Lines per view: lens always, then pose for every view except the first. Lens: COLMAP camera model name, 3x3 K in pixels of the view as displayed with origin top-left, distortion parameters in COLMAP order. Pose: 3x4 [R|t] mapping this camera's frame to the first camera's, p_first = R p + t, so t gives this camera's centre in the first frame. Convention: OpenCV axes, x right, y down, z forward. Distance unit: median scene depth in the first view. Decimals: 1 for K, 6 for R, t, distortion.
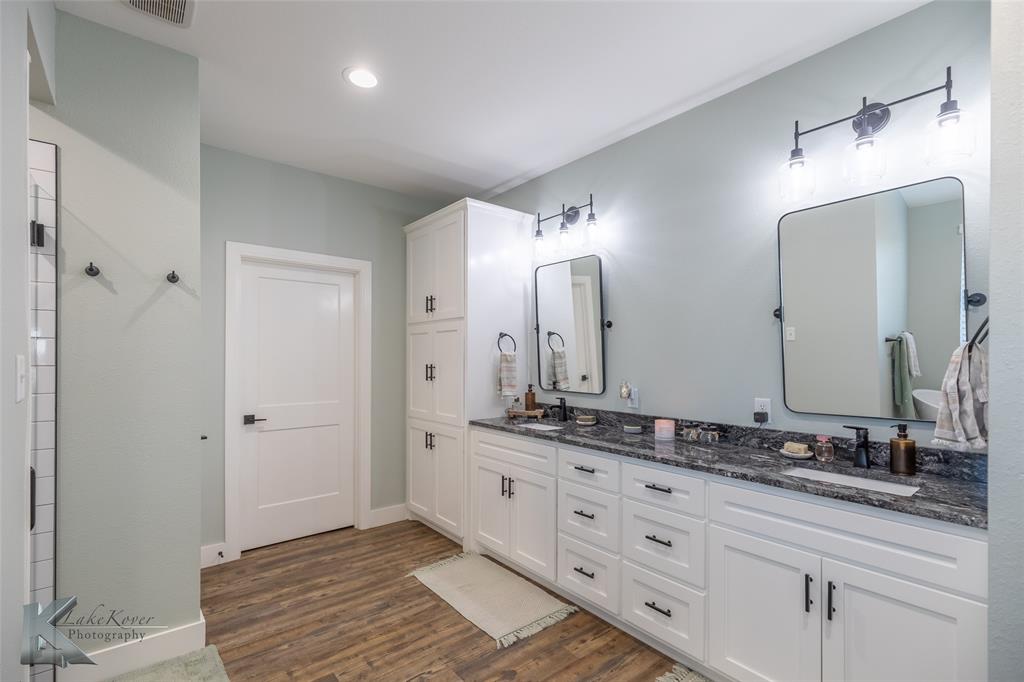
lens RADIAL K [[469.4, 0, 513.2], [0, 469.4, 352.3], [0, 0, 1]] dist [0.001993, -0.000020]
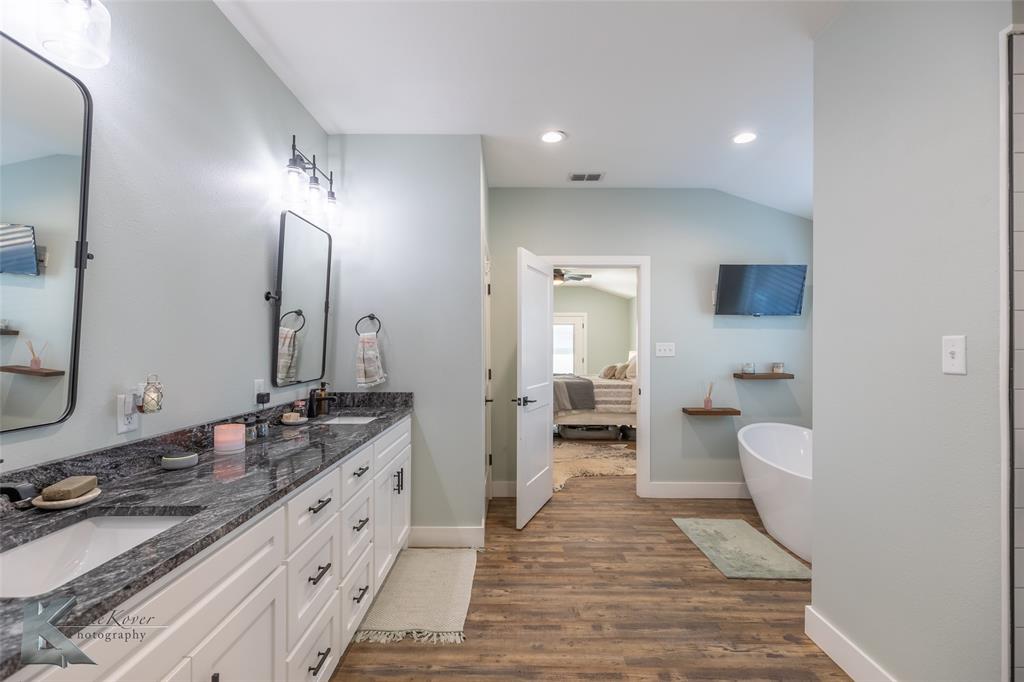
lens RADIAL K [[469.4, 0, 513.2], [0, 469.4, 352.3], [0, 0, 1]] dist [0.001993, -0.000020]
pose [[-0.778108, -0.006643, 0.628095, -0.508520], [-0.001479, 0.999961, 0.008744, 0.031041], [-0.628129, 0.005875, -0.778087, 1.427965]]
